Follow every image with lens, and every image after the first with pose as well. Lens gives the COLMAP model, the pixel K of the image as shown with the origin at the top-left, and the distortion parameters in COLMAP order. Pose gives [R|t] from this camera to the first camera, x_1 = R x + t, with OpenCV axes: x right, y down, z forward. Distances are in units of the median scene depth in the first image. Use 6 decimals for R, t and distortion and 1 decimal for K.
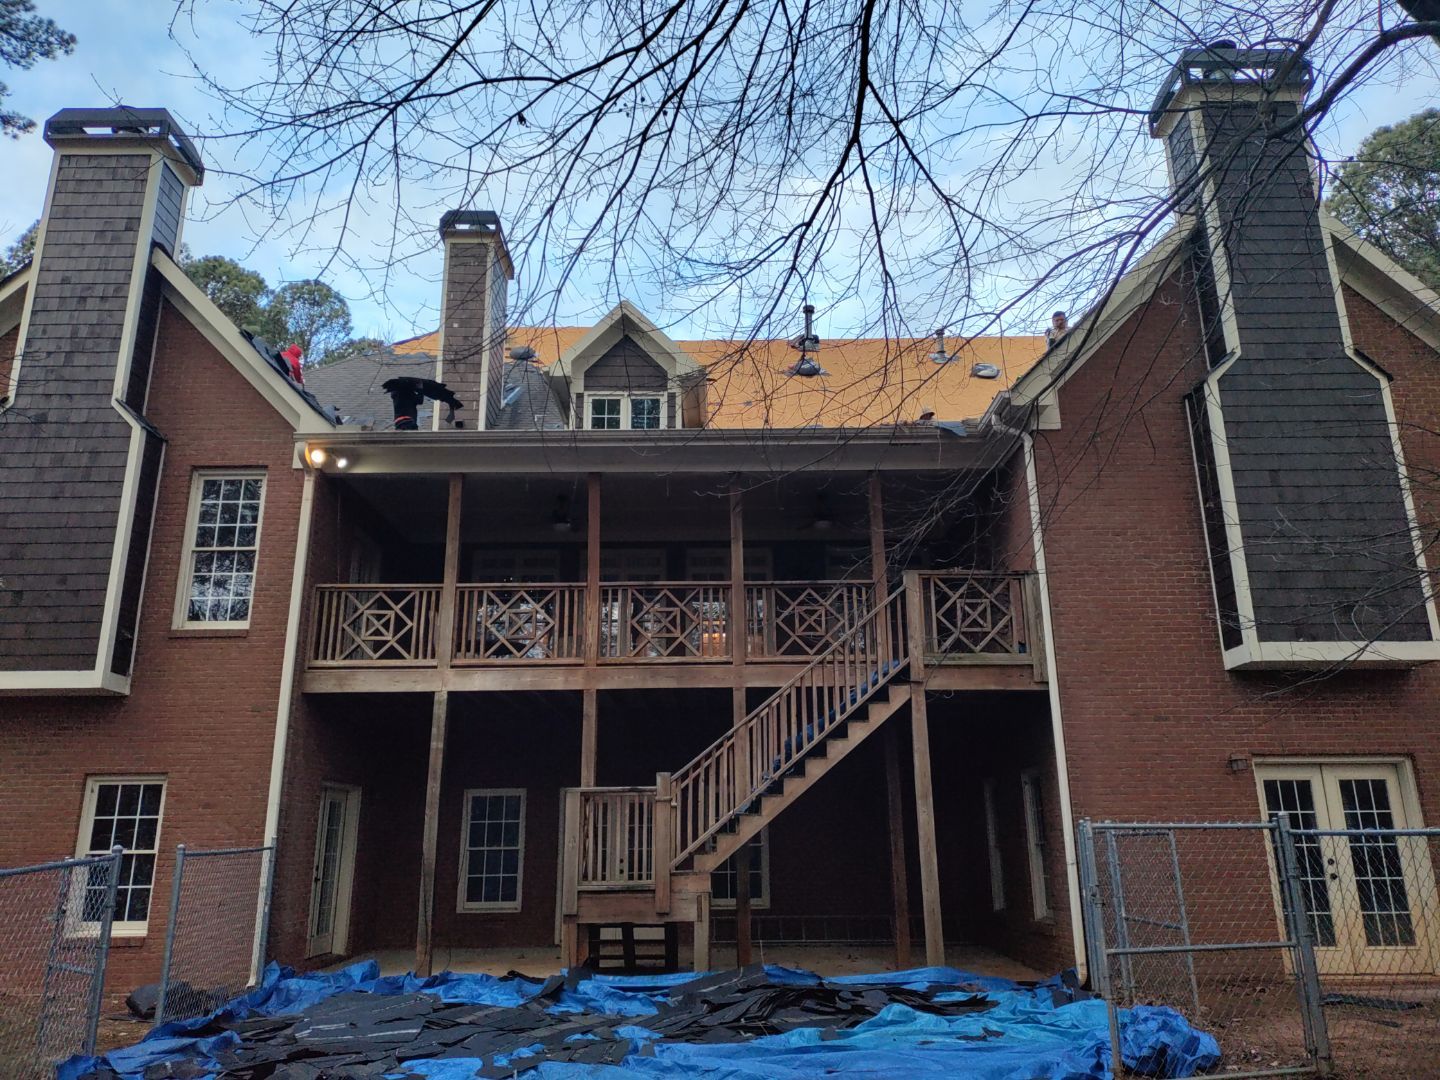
lens RADIAL K [[1051.3, 0, 724.0], [0, 1051.3, 537.9], [0, 0, 1]] dist [0.095573, -0.131472]
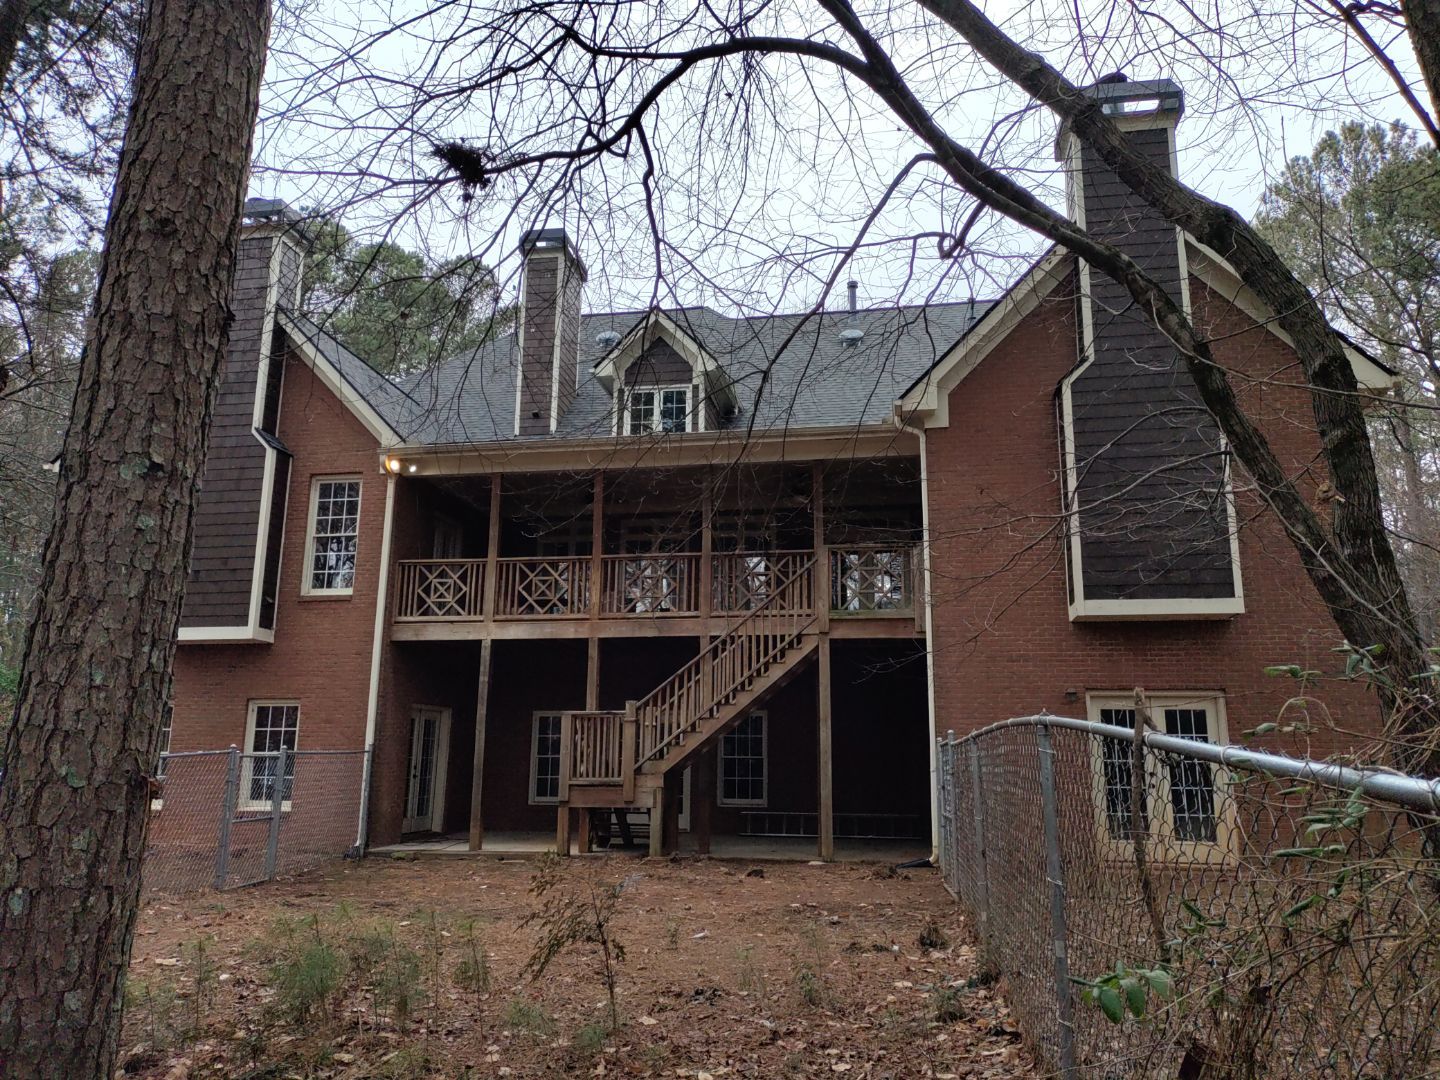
lens RADIAL K [[1051.3, 0, 724.0], [0, 1051.3, 537.9], [0, 0, 1]] dist [0.095573, -0.131472]
pose [[0.984272, -0.020660, -0.175449, 0.267147], [0.033048, 0.997139, 0.067980, -0.064457], [0.173543, -0.072709, 0.982139, -0.253501]]
